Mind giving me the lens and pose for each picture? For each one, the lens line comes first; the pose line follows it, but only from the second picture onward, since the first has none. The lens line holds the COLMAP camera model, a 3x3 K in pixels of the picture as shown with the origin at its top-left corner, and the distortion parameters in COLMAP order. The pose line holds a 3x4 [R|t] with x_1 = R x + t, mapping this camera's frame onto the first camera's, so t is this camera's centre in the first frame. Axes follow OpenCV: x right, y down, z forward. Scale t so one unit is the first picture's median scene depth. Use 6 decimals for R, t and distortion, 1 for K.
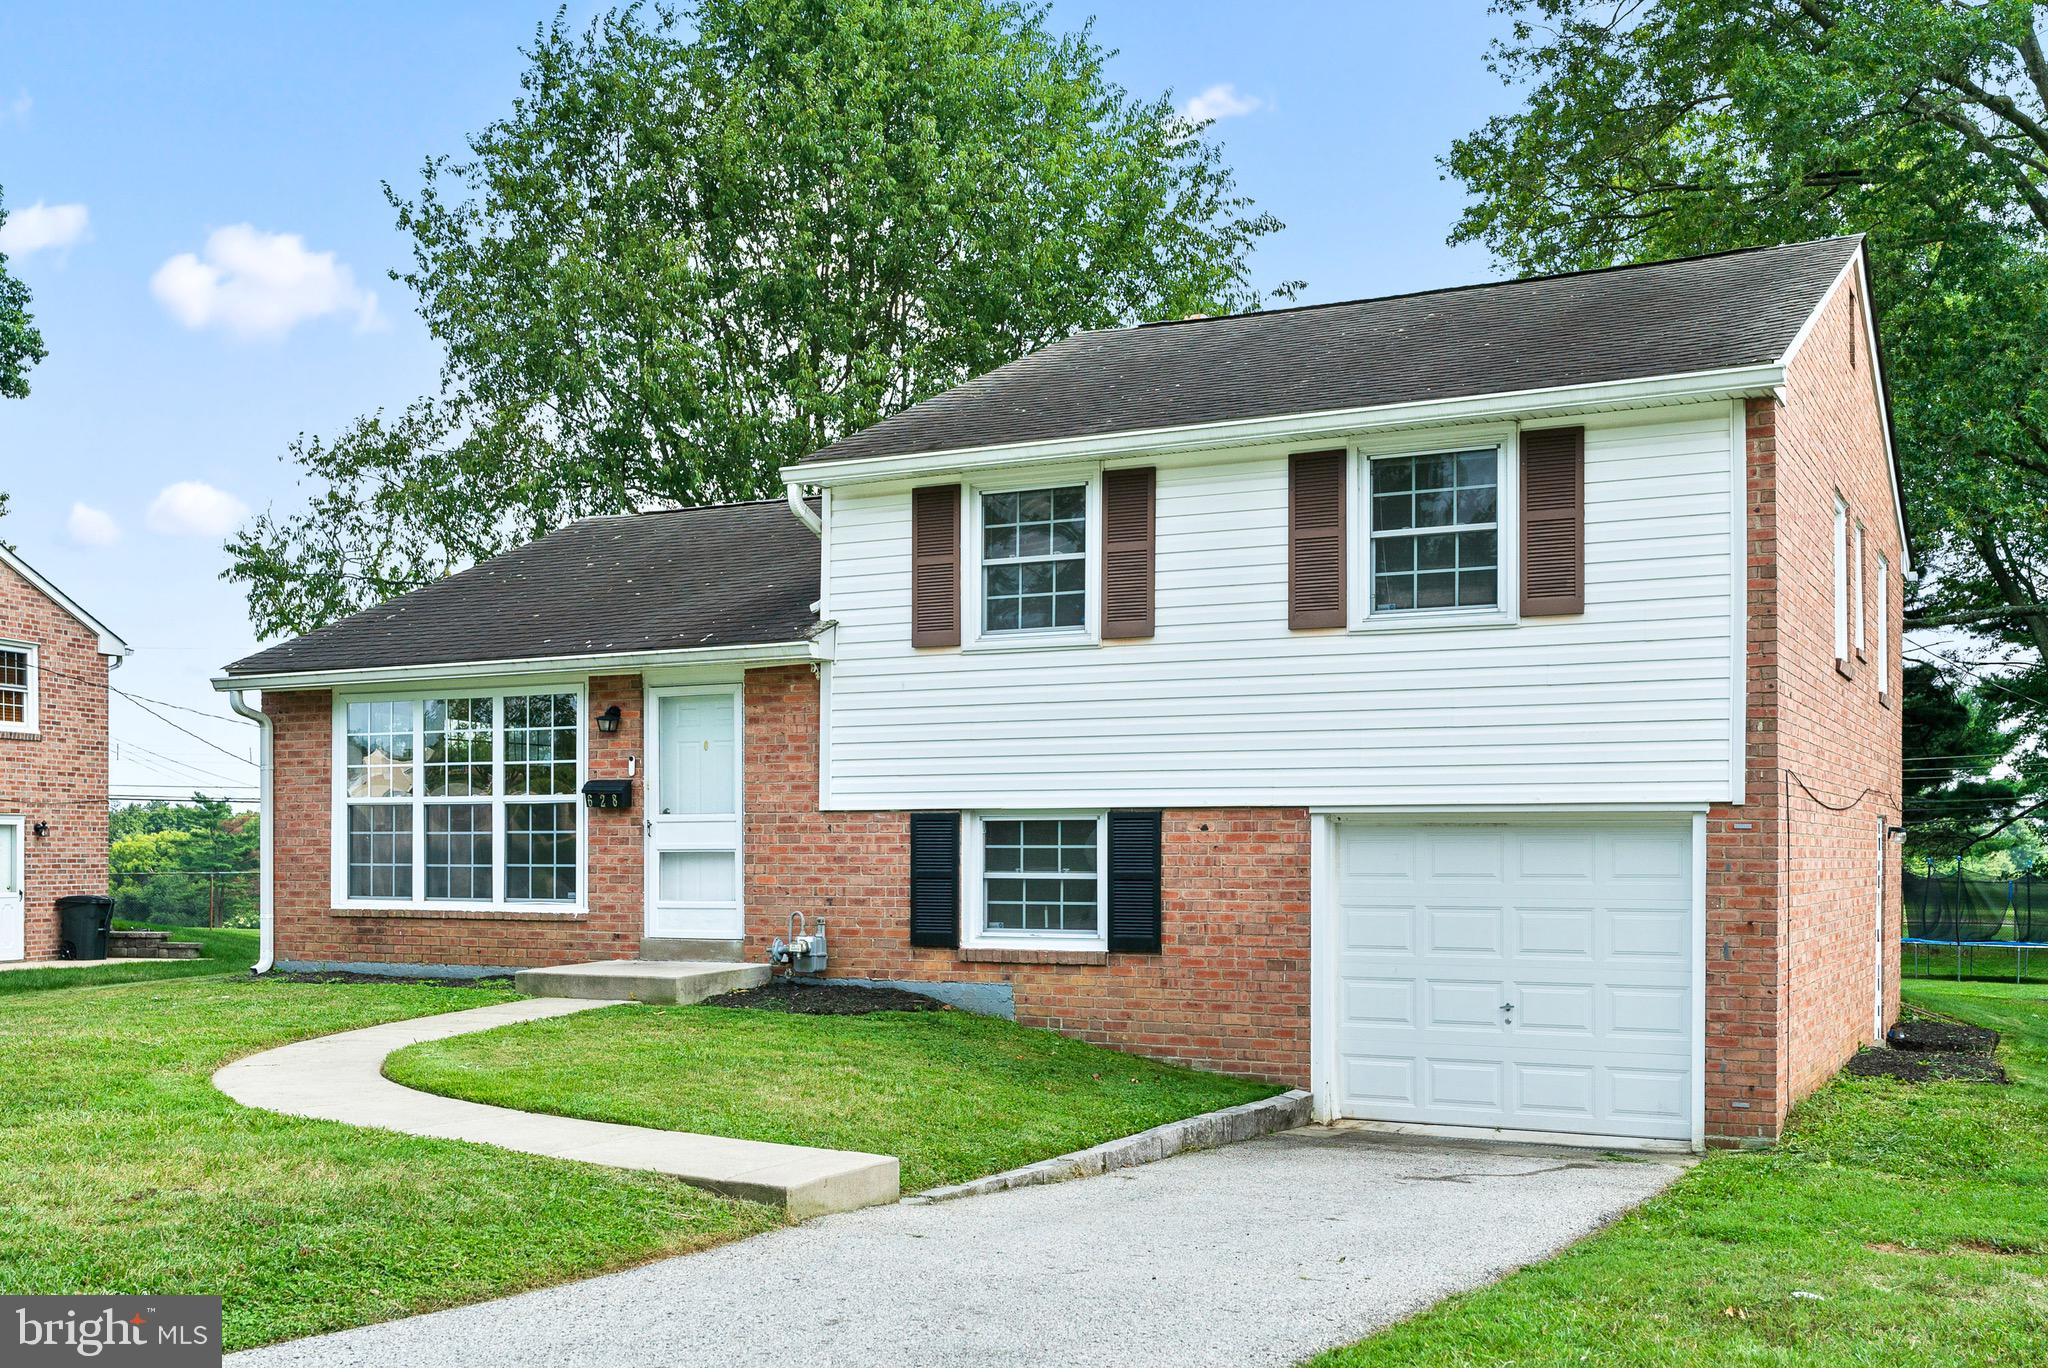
lens RADIAL K [[2055.9, 0, 1024.0], [0, 2055.9, 684.0], [0, 0, 1]] dist [0.009873, -0.000944]
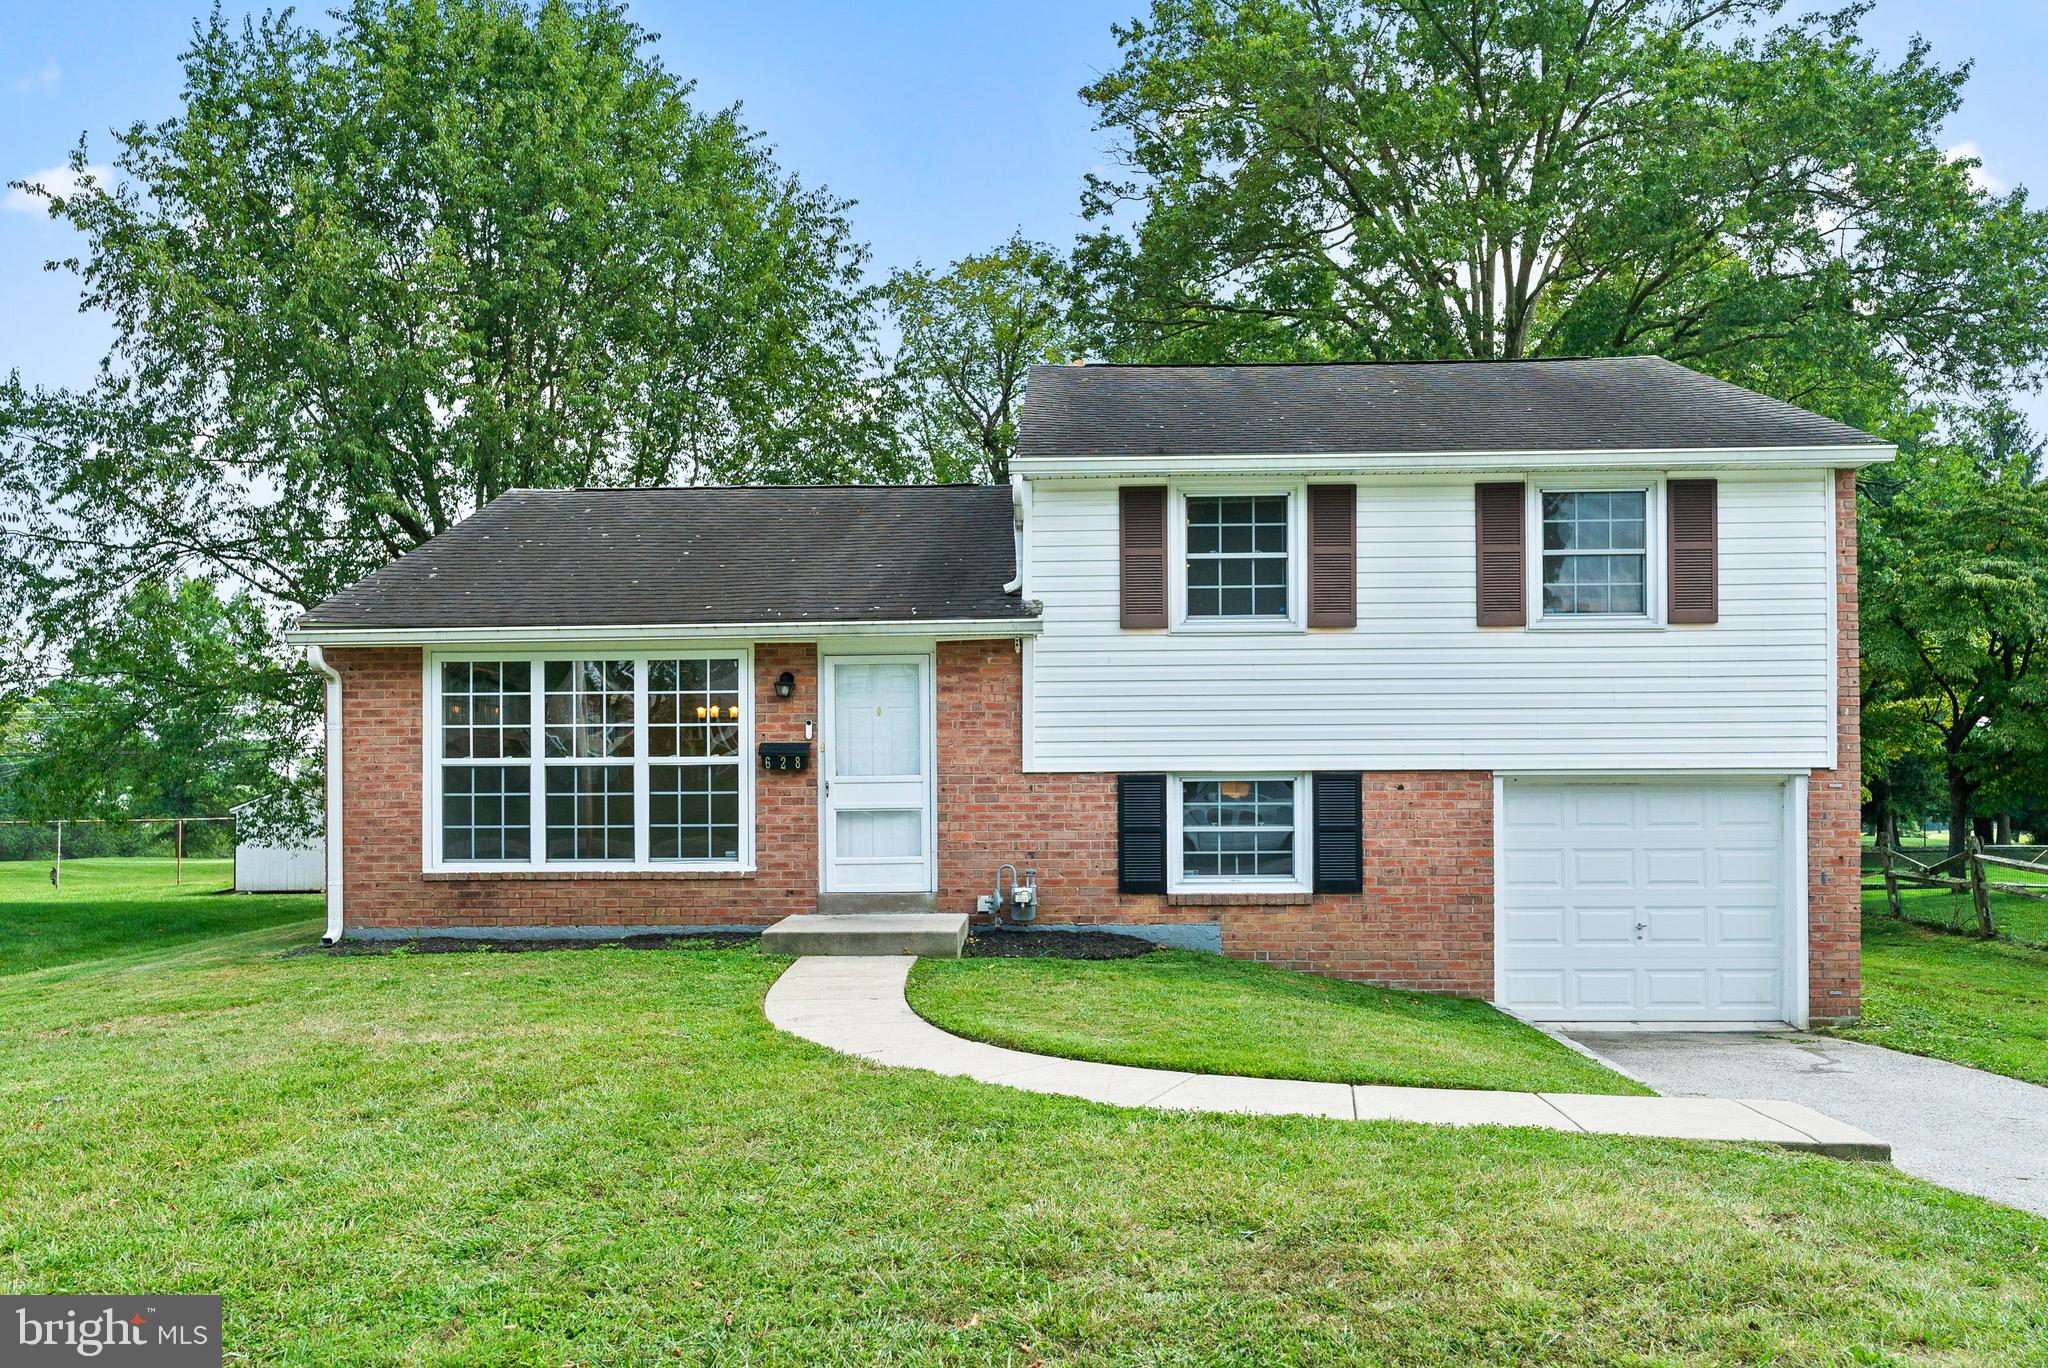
lens RADIAL K [[1589.5, 0, 966.8], [0, 1589.5, 682.0], [0, 0, 1]] dist [0.003165, 0.003656]
pose [[0.903196, 0.028232, 0.428300, -0.501107], [-0.027866, 0.999586, -0.007126, 0.020385], [-0.428324, -0.005499, 0.903609, 0.249113]]
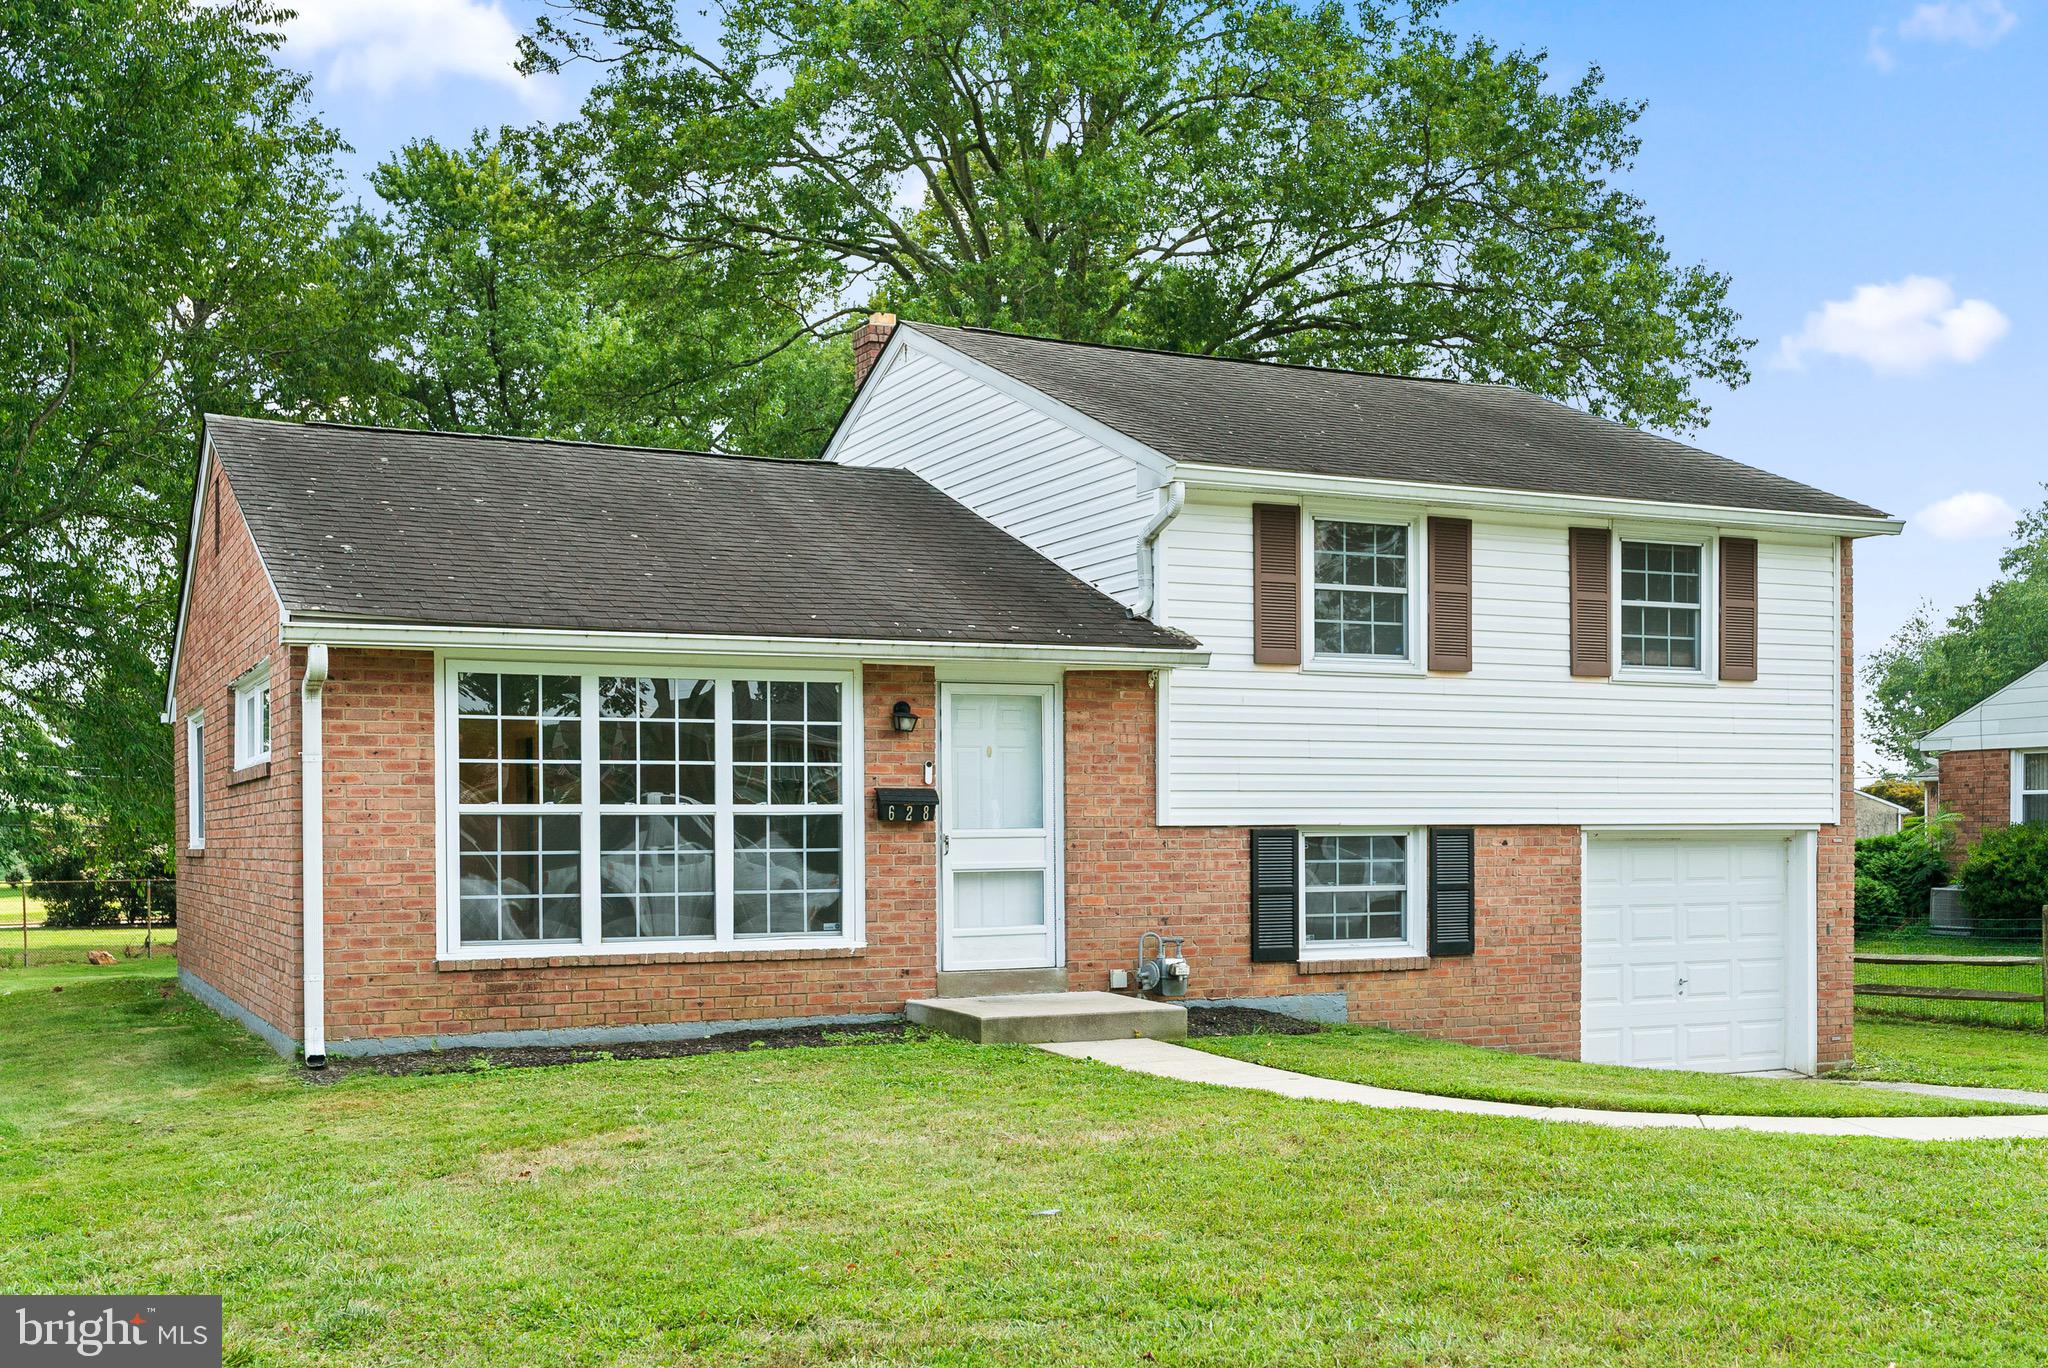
lens RADIAL K [[2096.2, 0, 1023.1], [0, 2096.2, 728.7], [0, 0, 1]] dist [0.010182, -0.002741]
pose [[0.603783, 0.044252, 0.795919, -0.927177], [-0.049830, 0.998601, -0.017720, 0.037632], [-0.795590, -0.028962, 0.605143, 0.473072]]
